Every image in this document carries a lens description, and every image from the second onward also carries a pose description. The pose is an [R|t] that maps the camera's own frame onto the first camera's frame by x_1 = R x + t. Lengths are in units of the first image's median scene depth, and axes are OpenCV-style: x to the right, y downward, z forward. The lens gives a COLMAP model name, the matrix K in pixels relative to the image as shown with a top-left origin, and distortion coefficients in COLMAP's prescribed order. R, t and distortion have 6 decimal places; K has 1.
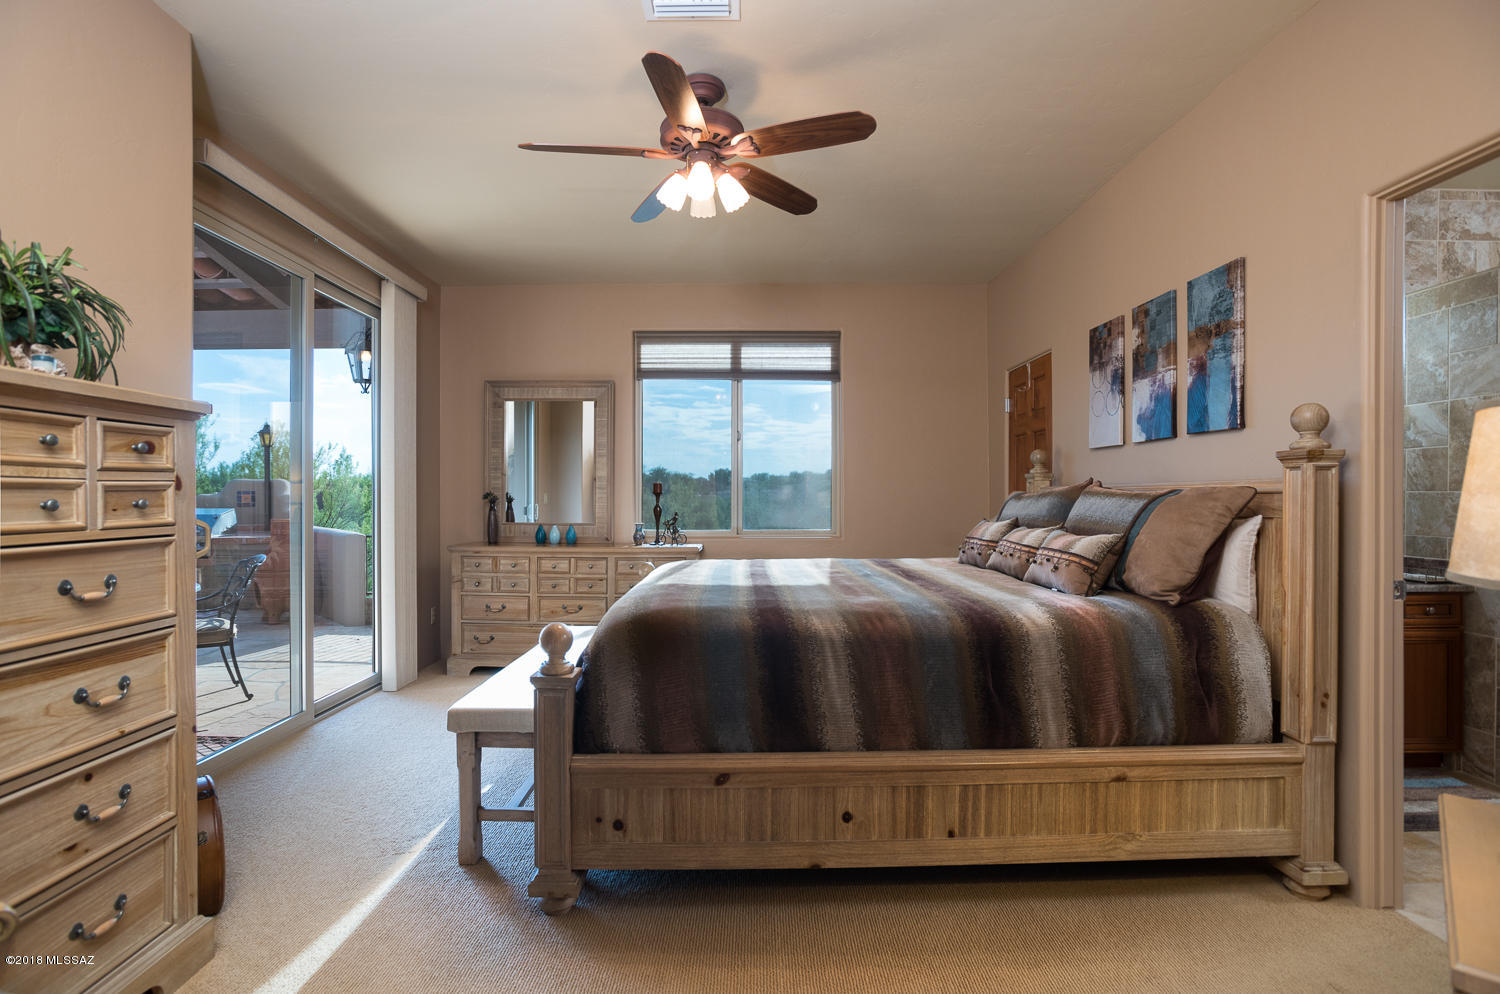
lens RADIAL K [[855.3, 0, 764.8], [0, 855.3, 539.7], [0, 0, 1]] dist [0.005921, 0.000083]
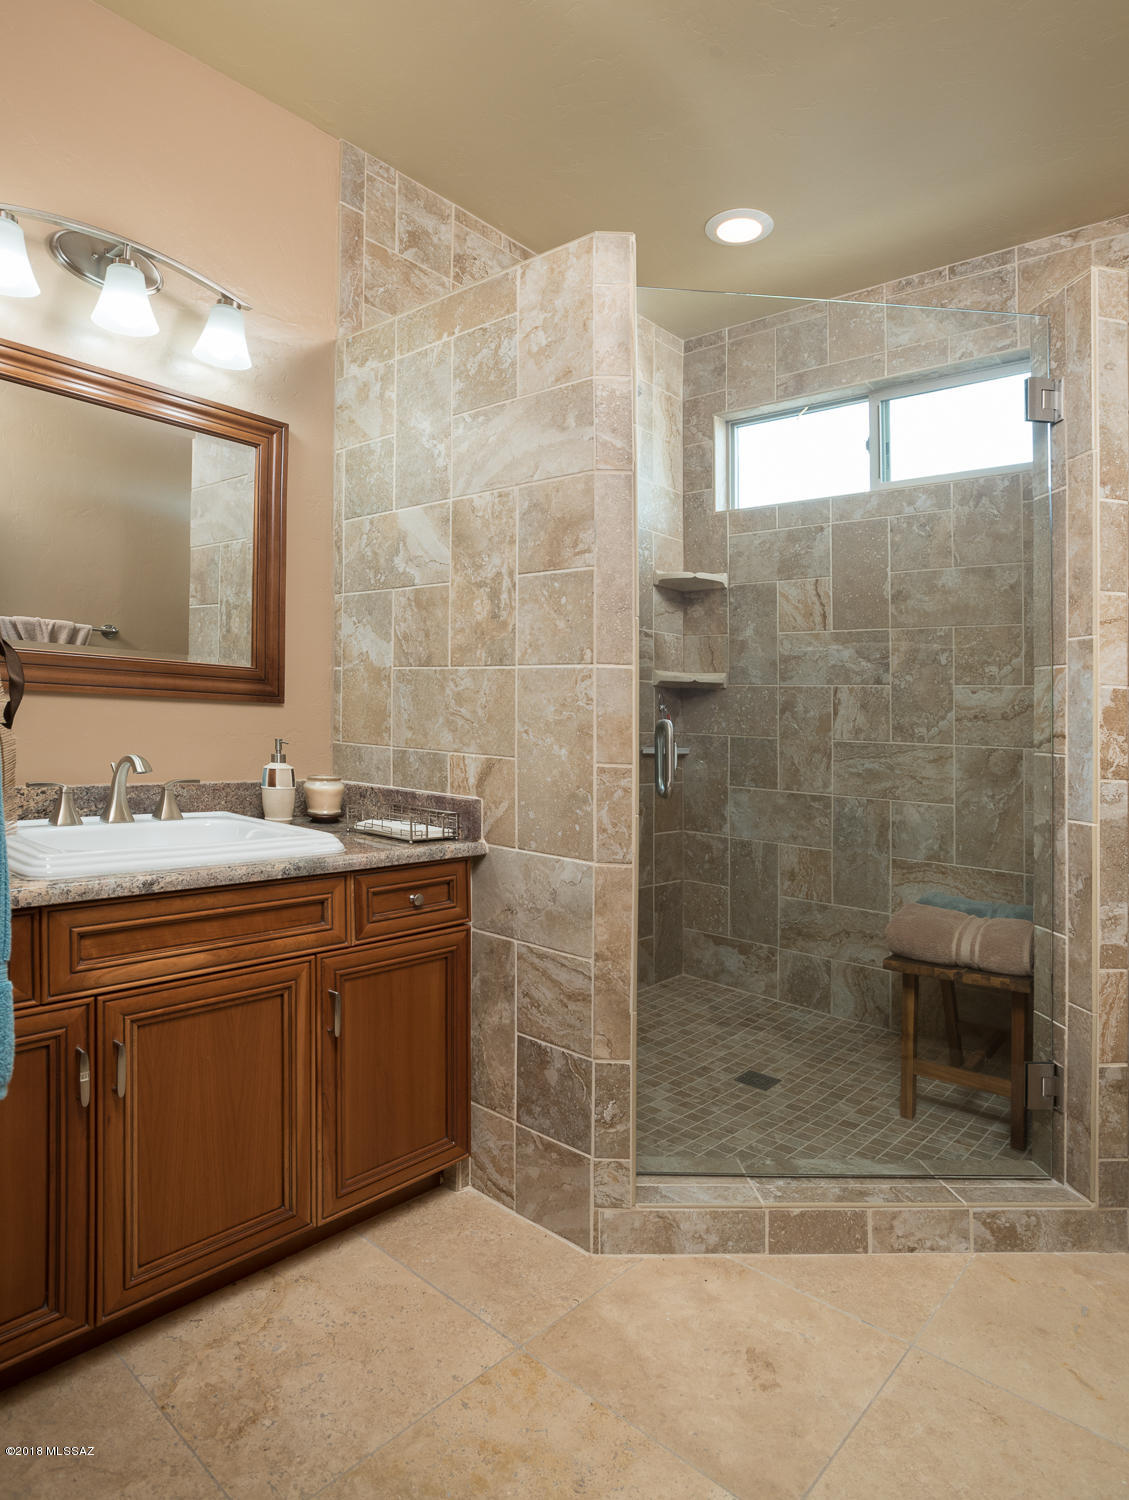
lens RADIAL K [[746.9, 0, 563.7], [0, 746.9, 751.0], [0, 0, 1]] dist [0.000116, 0.000006]
pose [[0.743148, 0.000621, 0.669126, 0.531873], [0.003142, 0.999985, -0.004418, -0.001211], [-0.669119, 0.005385, 0.743135, 0.600004]]
